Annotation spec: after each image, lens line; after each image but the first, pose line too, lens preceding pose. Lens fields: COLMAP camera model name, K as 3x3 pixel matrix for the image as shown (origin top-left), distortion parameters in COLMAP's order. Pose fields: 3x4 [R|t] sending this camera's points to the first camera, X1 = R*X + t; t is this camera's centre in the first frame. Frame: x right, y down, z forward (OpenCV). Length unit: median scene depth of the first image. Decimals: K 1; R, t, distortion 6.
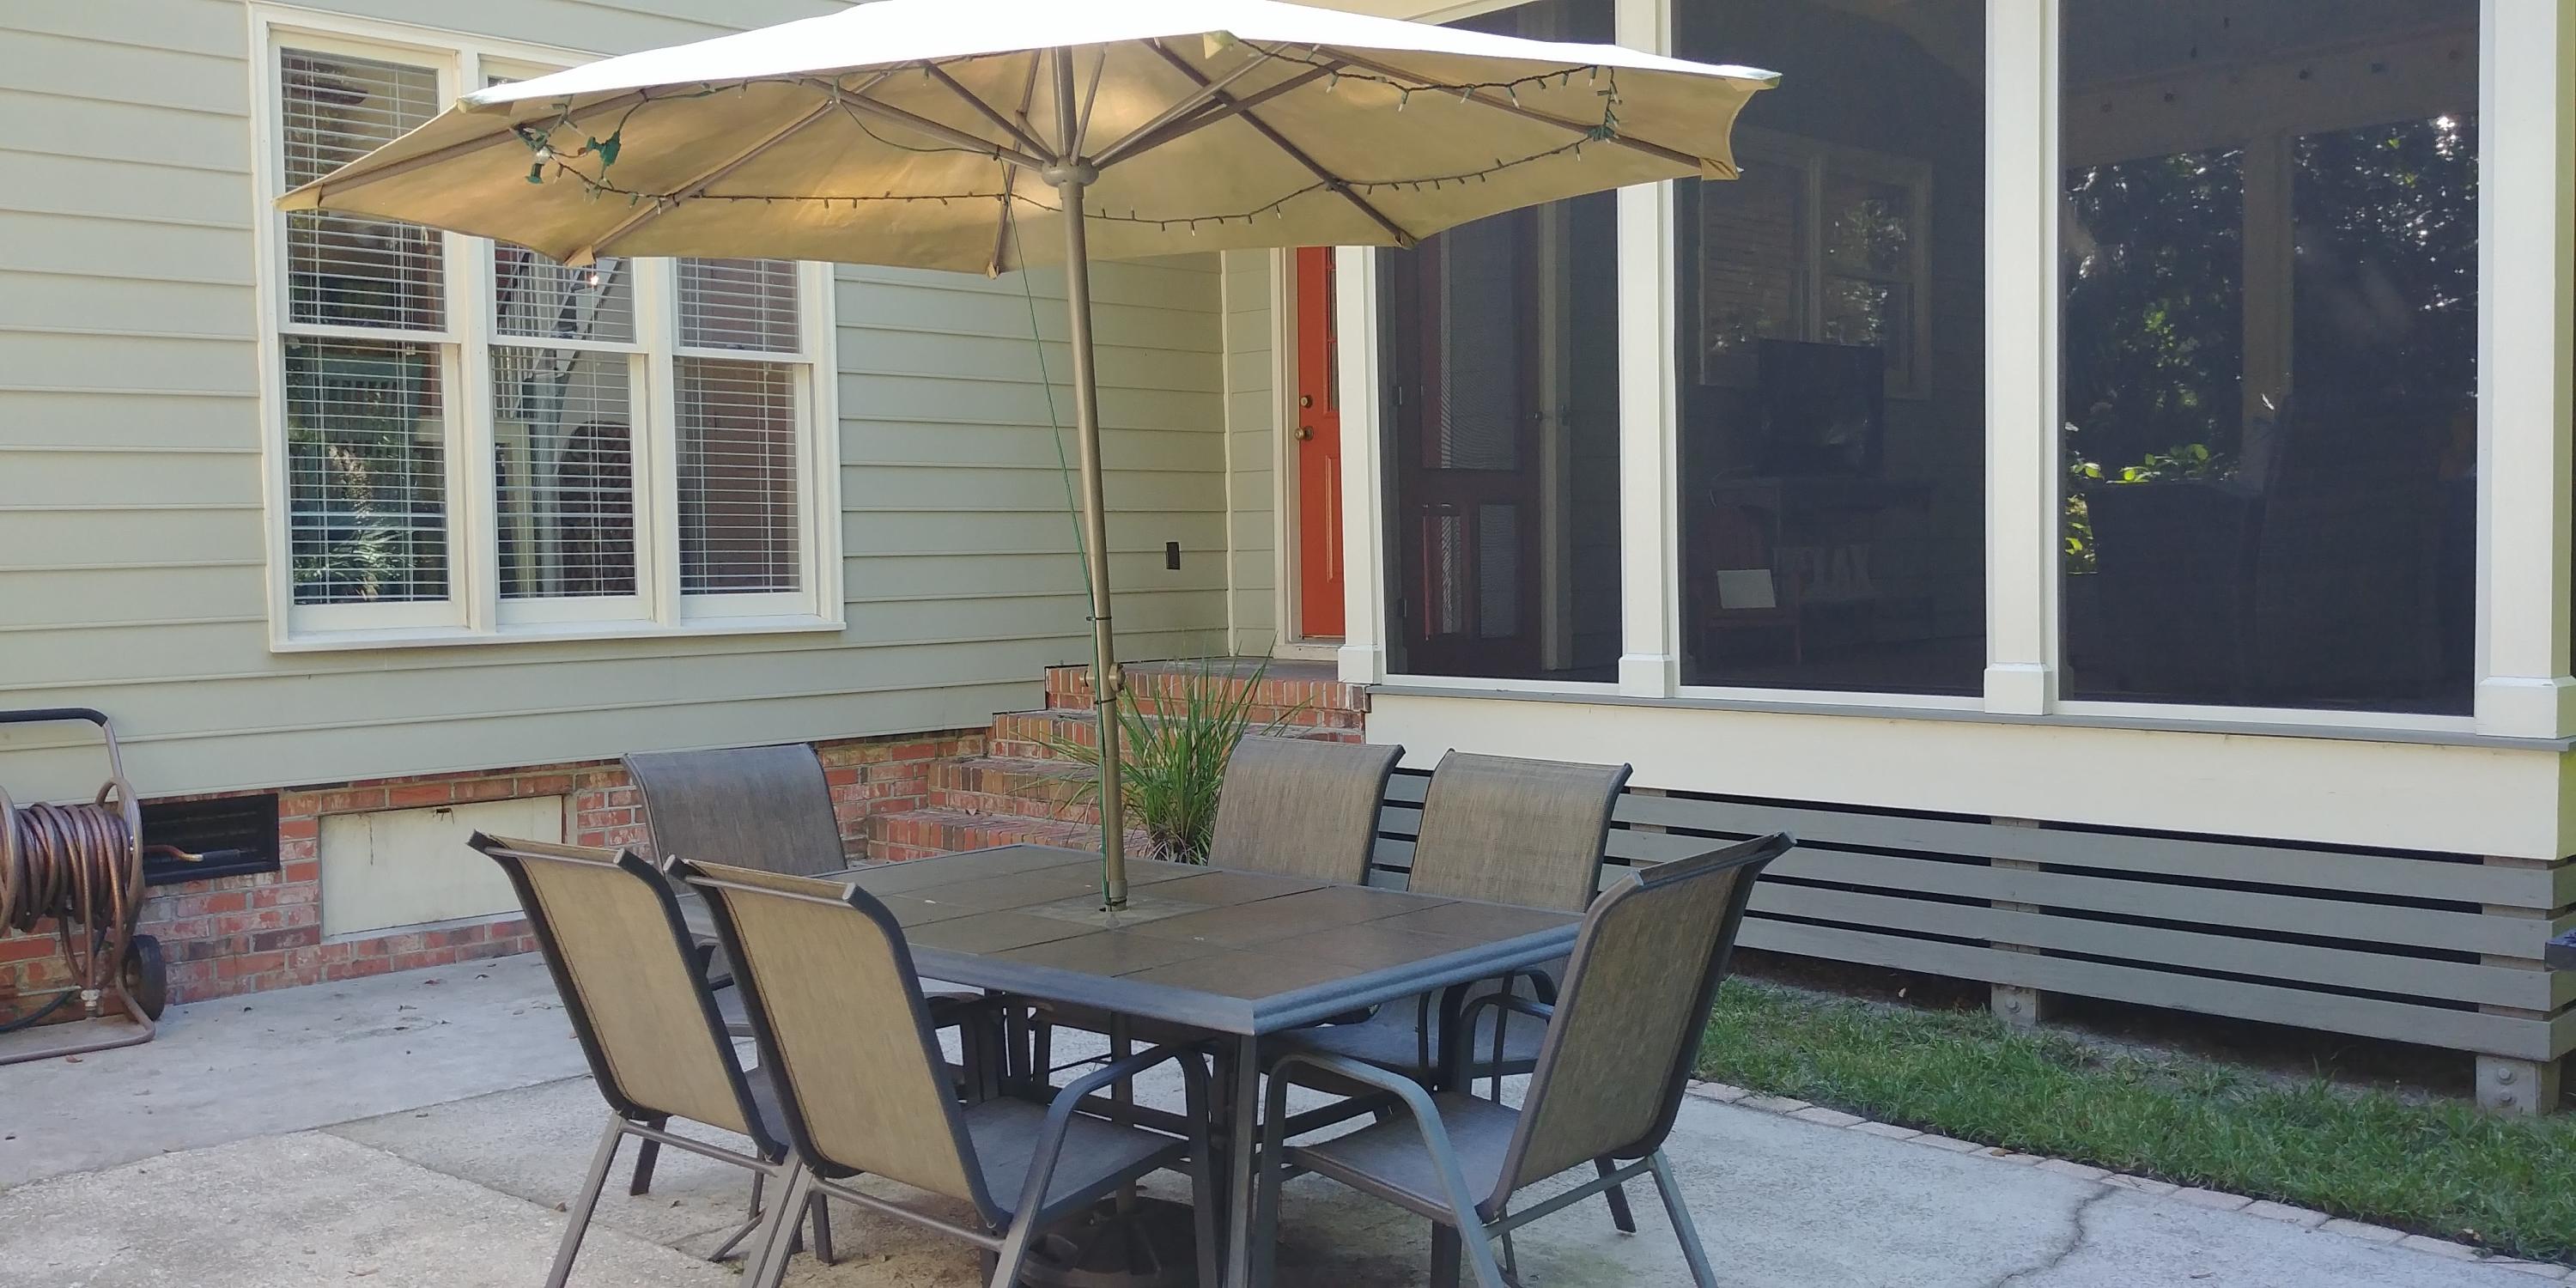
lens RADIAL K [[2393.8, 0, 1335.8], [0, 2393.8, 679.4], [0, 0, 1]] dist [0.206956, -0.485142]
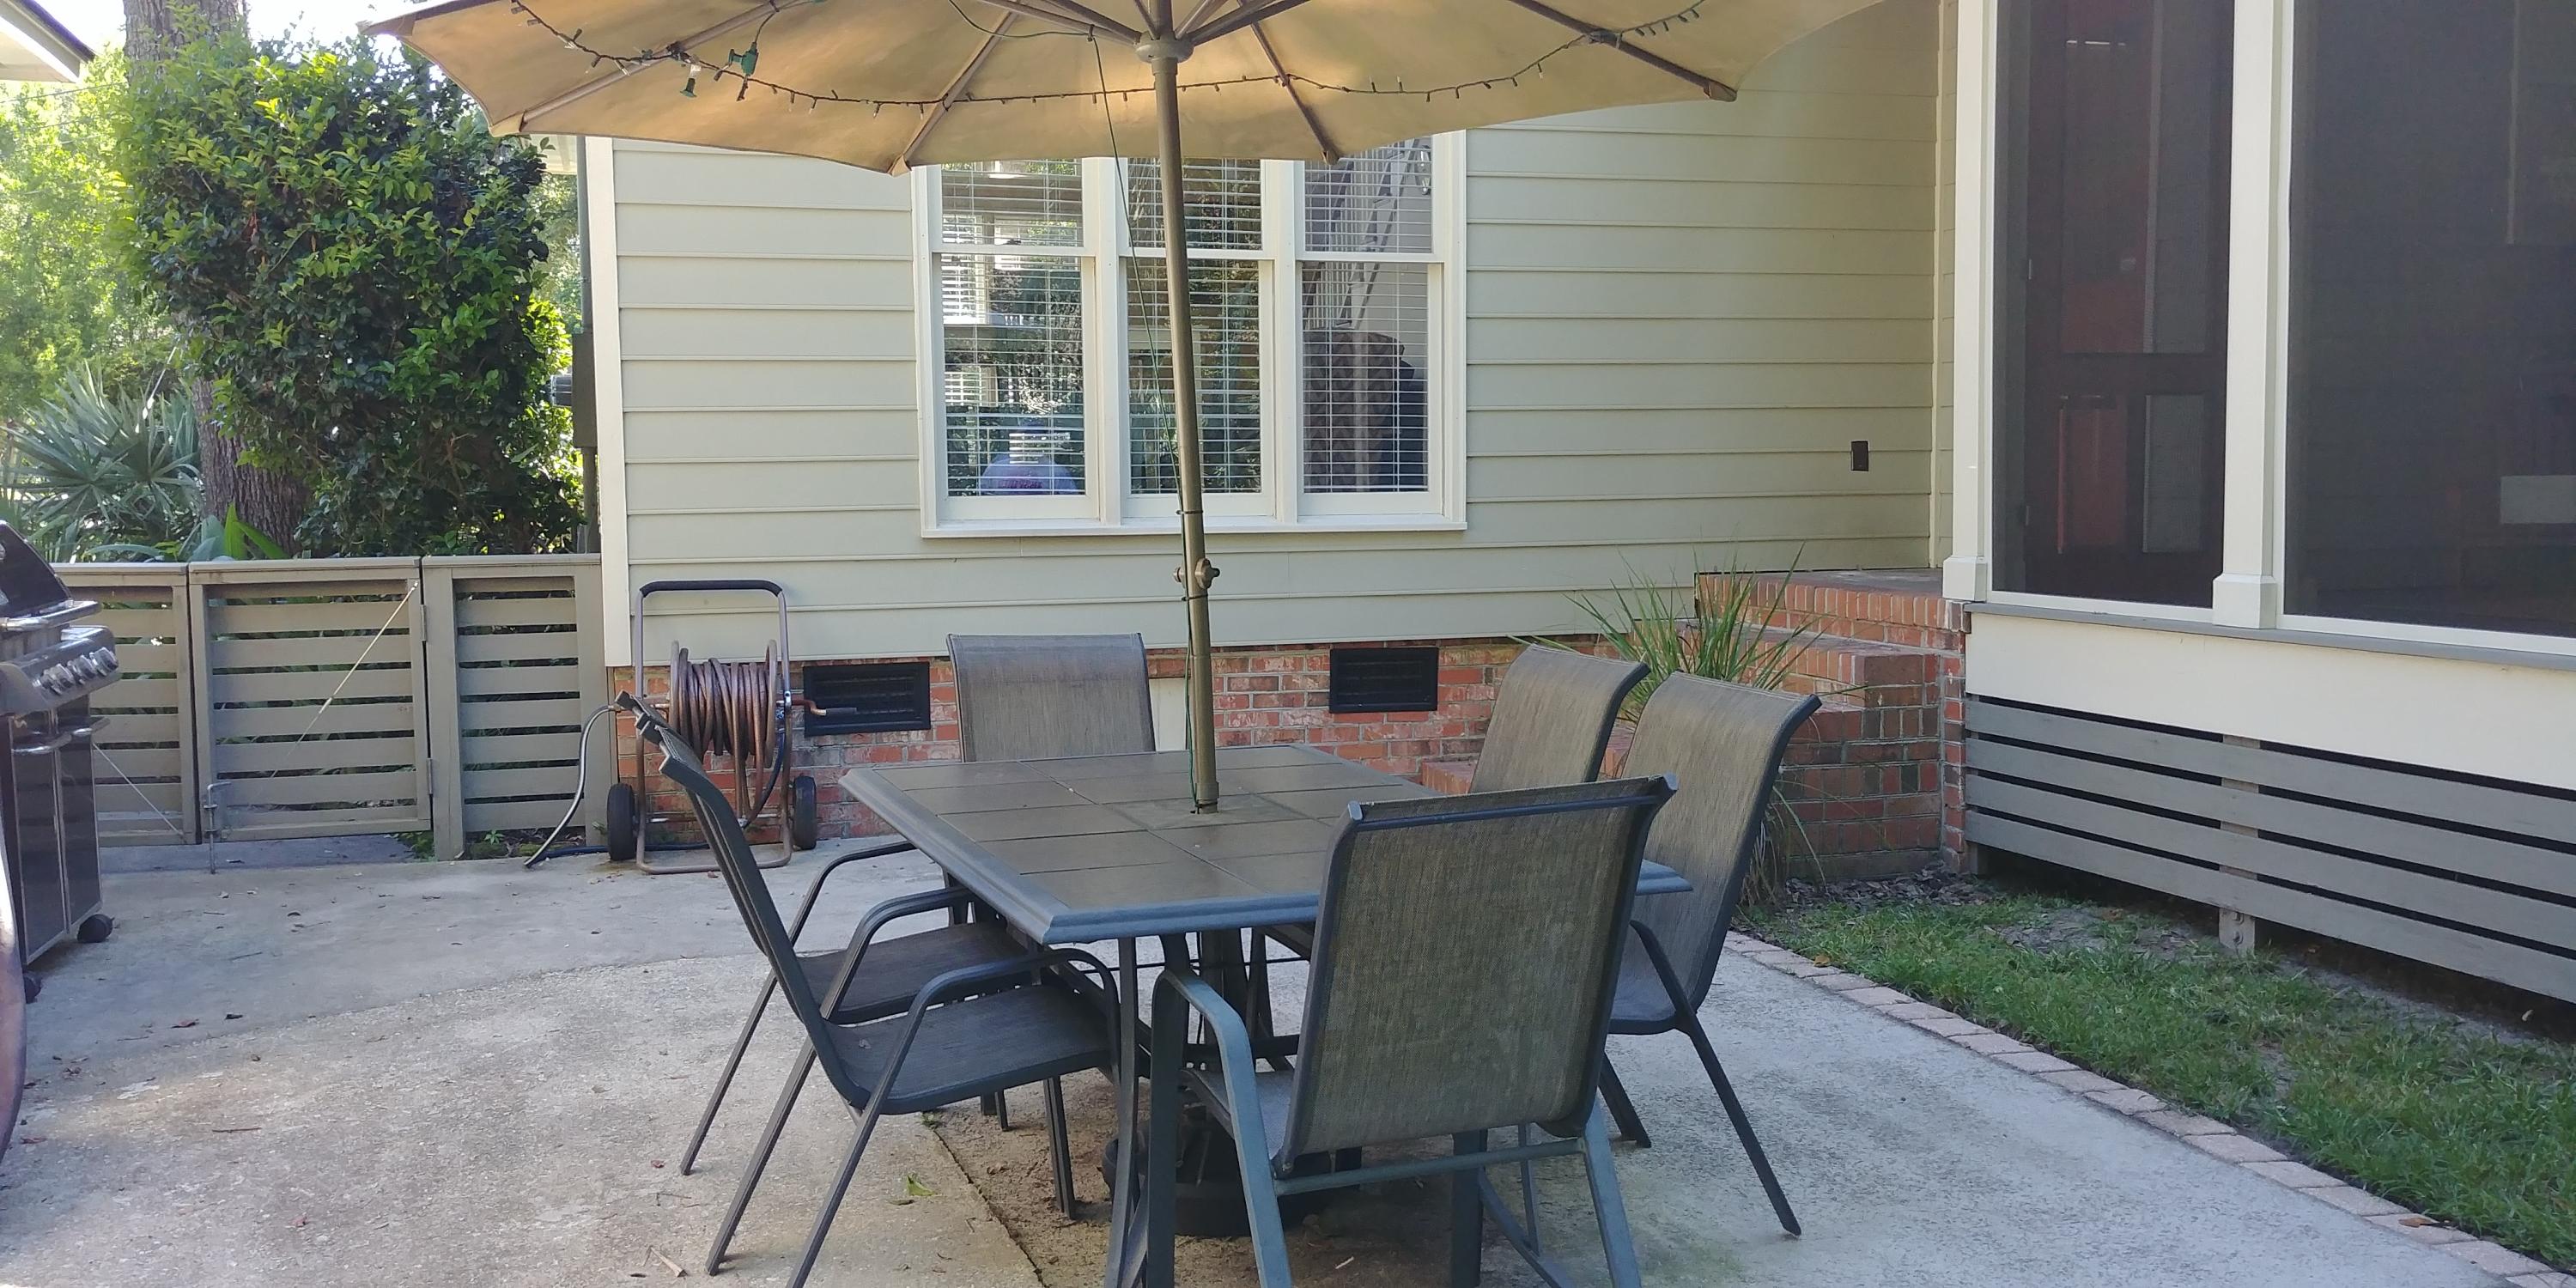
lens RADIAL K [[2393.8, 0, 1335.8], [0, 2393.8, 679.4], [0, 0, 1]] dist [0.206956, -0.485142]
pose [[0.863785, 0.051472, -0.501225, 0.270580], [-0.032930, 0.998409, 0.045778, -0.002482], [0.502783, -0.023037, 0.864105, 0.116437]]
